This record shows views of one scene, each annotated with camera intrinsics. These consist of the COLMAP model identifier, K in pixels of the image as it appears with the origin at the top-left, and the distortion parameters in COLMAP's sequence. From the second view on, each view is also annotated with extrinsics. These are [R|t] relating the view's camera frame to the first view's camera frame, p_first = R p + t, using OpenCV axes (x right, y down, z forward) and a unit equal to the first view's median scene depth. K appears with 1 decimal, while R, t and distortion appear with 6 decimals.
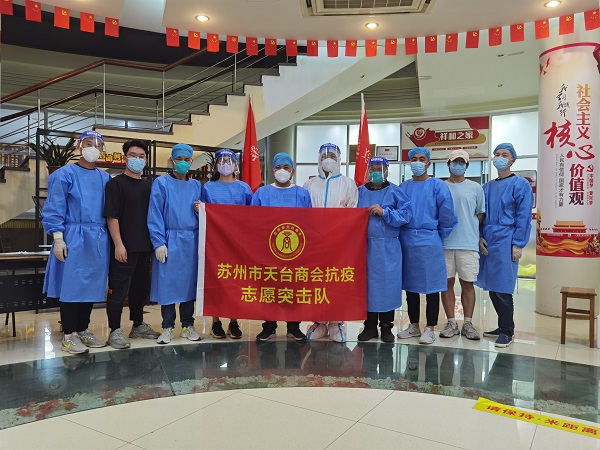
lens RADIAL K [[479.1, 0, 297.9], [0, 479.1, 226.5], [0, 0, 1]] dist [0.020413, -0.015859]
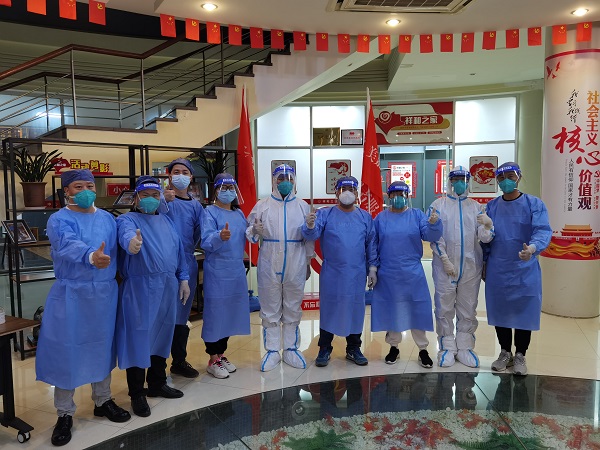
lens RADIAL K [[479.1, 0, 303.8], [0, 479.1, 223.2], [0, 0, 1]] dist [0.020413, -0.015859]
pose [[0.982906, -0.034086, 0.180924, -0.192662], [0.021657, 0.997296, 0.070231, -0.097238], [-0.182828, -0.065112, 0.980986, 0.092001]]
